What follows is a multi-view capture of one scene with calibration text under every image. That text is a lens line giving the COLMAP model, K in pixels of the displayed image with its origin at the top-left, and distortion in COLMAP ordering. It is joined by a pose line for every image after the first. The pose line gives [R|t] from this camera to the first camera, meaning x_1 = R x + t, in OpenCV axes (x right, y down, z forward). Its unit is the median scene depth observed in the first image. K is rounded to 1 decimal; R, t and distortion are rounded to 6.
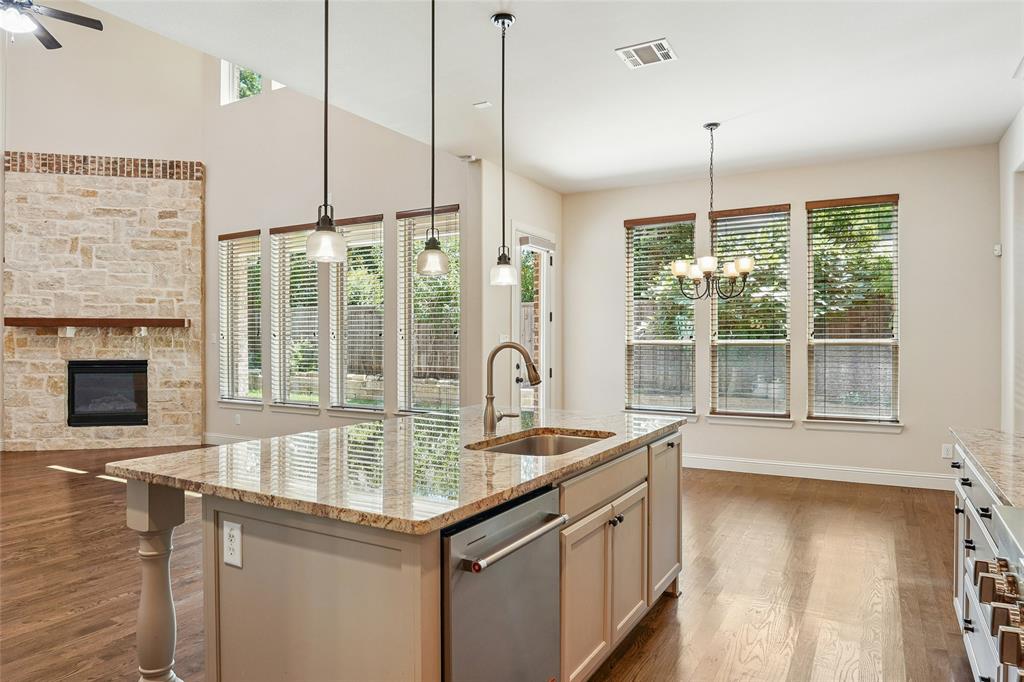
lens RADIAL K [[645.0, 0, 512.5], [0, 645.0, 344.5], [0, 0, 1]] dist [-0.028715, 0.000420]
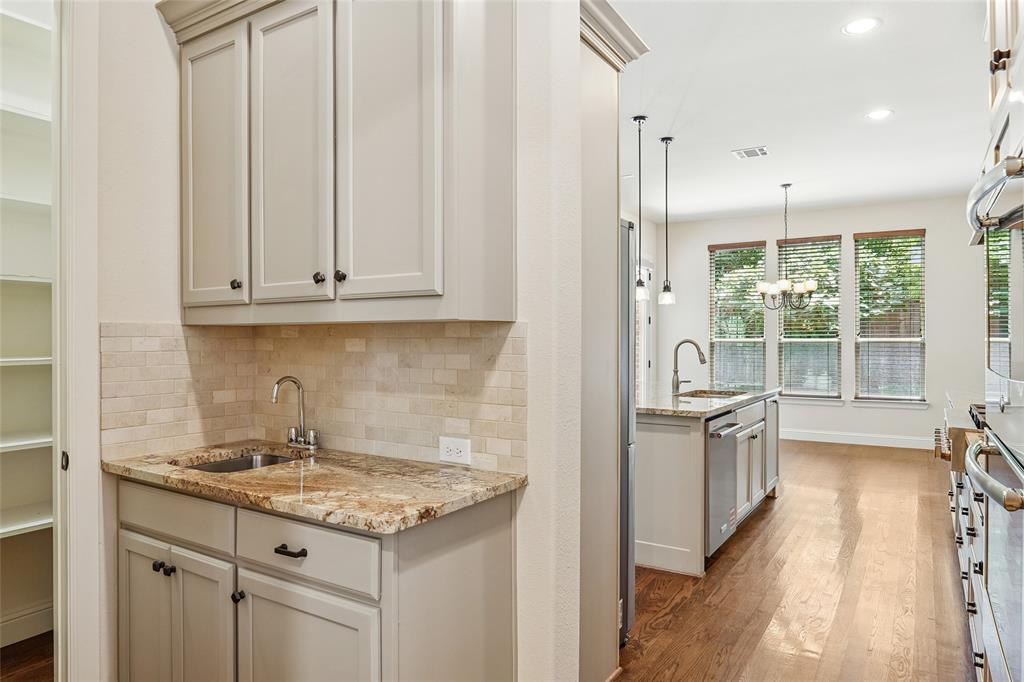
lens RADIAL K [[645.0, 0, 510.3], [0, 645.0, 339.6], [0, 0, 1]] dist [-0.028715, 0.000420]
pose [[0.998519, 0.002084, -0.054362, -0.166876], [-0.002369, 0.999984, -0.005196, 0.002998], [0.054350, 0.005317, 0.998508, -0.333463]]
